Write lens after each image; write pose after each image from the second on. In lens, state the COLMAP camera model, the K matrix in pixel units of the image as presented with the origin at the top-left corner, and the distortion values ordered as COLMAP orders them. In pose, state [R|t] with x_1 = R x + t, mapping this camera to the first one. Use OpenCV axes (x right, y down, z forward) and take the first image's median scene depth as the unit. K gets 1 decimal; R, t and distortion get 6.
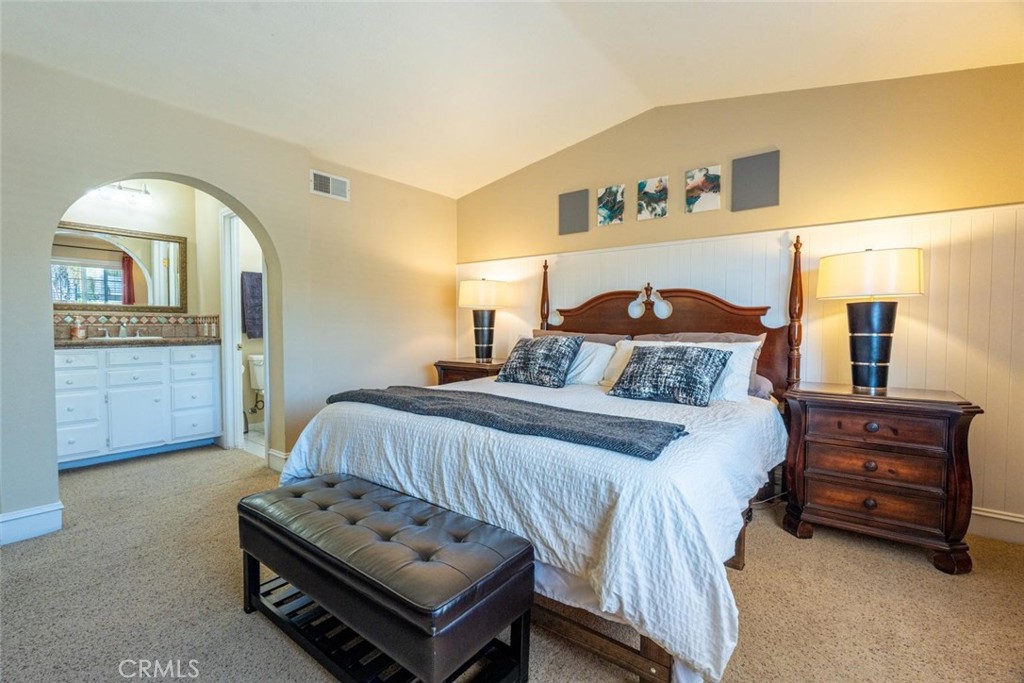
lens RADIAL K [[449.4, 0, 507.7], [0, 449.4, 336.2], [0, 0, 1]] dist [-0.006603, 0.000590]
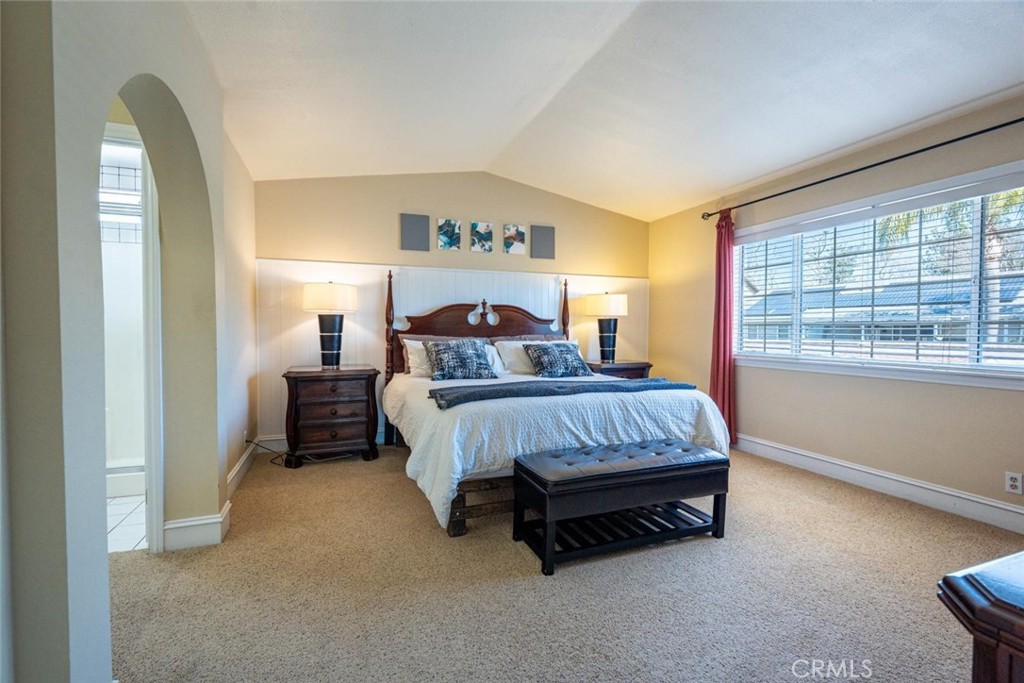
lens RADIAL K [[449.4, 0, 501.9], [0, 449.4, 341.5], [0, 0, 1]] dist [-0.006603, 0.000590]
pose [[0.521346, -0.028125, 0.852882, -0.826059], [0.021303, 0.999574, 0.019941, -0.015678], [-0.853080, 0.007773, 0.521723, 0.239263]]
